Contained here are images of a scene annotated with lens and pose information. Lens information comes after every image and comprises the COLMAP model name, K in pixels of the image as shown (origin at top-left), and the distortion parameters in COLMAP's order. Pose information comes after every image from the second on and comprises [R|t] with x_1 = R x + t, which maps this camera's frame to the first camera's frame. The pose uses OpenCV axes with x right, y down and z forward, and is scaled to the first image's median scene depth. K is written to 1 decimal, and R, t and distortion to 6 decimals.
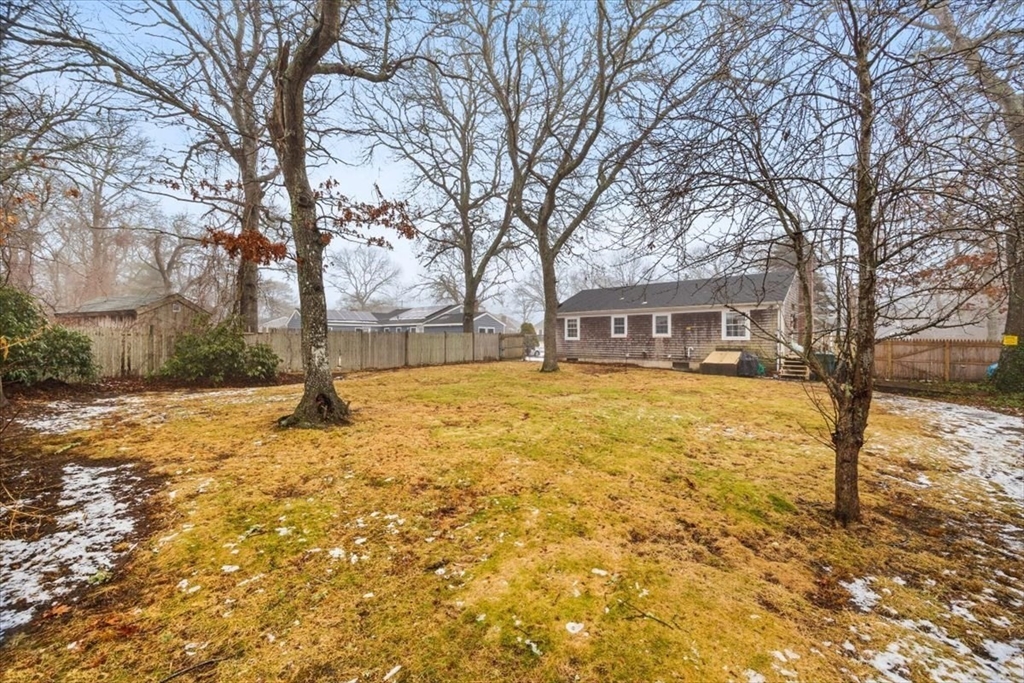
lens RADIAL K [[396.1, 0, 515.7], [0, 396.1, 337.1], [0, 0, 1]] dist [-0.001992, -0.000193]
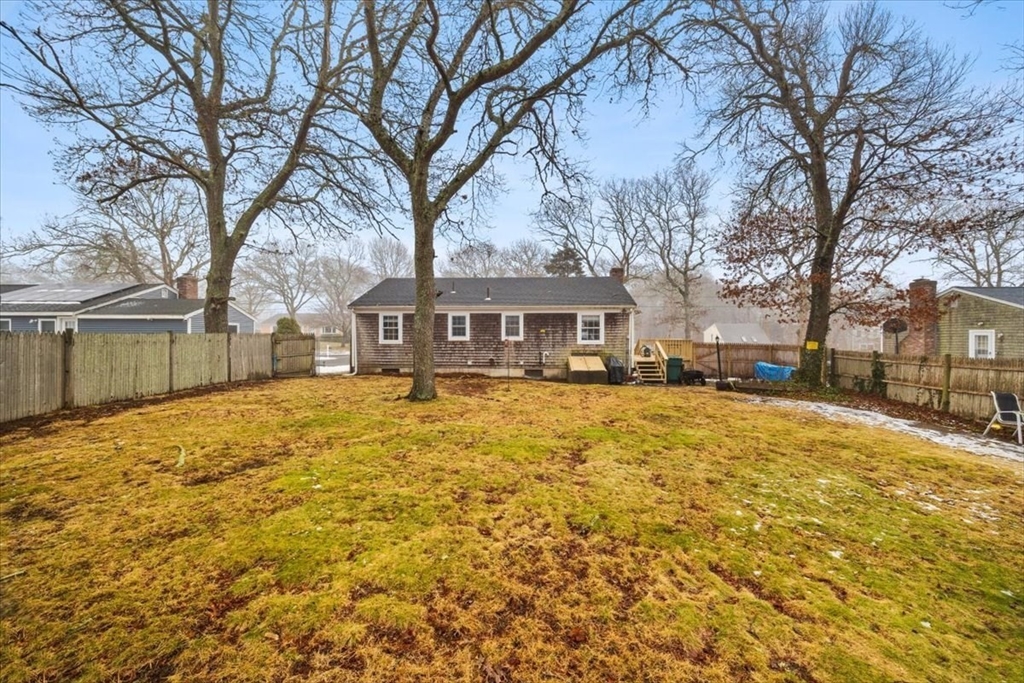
lens RADIAL K [[396.1, 0, 515.7], [0, 396.1, 337.1], [0, 0, 1]] dist [-0.001992, -0.000193]
pose [[0.790343, 0.002134, 0.612661, -0.136337], [-0.004669, 0.999986, 0.002541, -0.009029], [-0.612647, -0.004869, 0.790342, 0.307387]]
